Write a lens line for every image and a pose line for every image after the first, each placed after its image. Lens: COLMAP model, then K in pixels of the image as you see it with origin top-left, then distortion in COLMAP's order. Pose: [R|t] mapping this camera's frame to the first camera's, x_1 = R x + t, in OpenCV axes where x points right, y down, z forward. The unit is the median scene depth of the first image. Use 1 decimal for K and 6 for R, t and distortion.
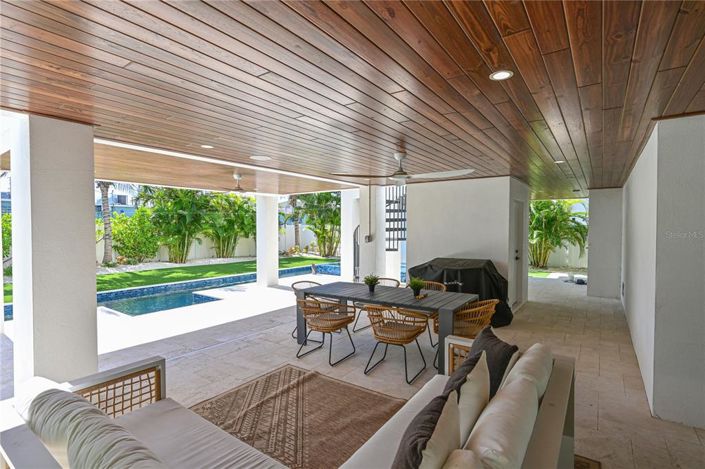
lens RADIAL K [[347.4, 0, 352.5], [0, 347.4, 234.5], [0, 0, 1]] dist [0.001830, 0.000187]
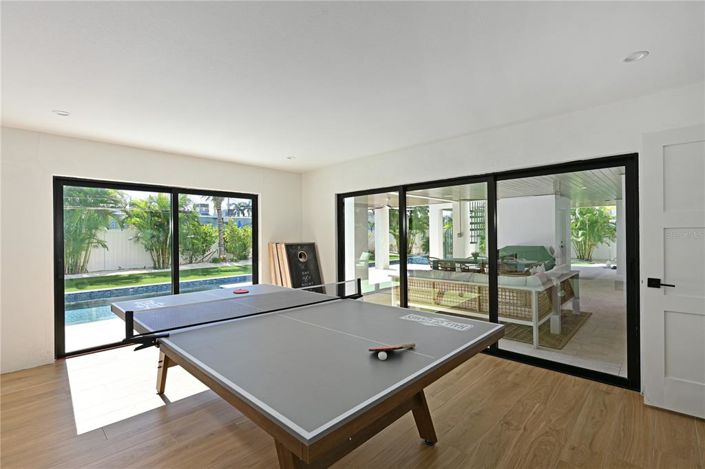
lens RADIAL K [[329.5, 0, 352.5], [0, 329.5, 234.5], [0, 0, 1]] dist [-0.002594, -0.000331]
pose [[0.989514, -0.010077, -0.144083, -0.130212], [0.007153, 0.999758, -0.020801, 0.021805], [0.144257, 0.019552, 0.989347, -0.323043]]
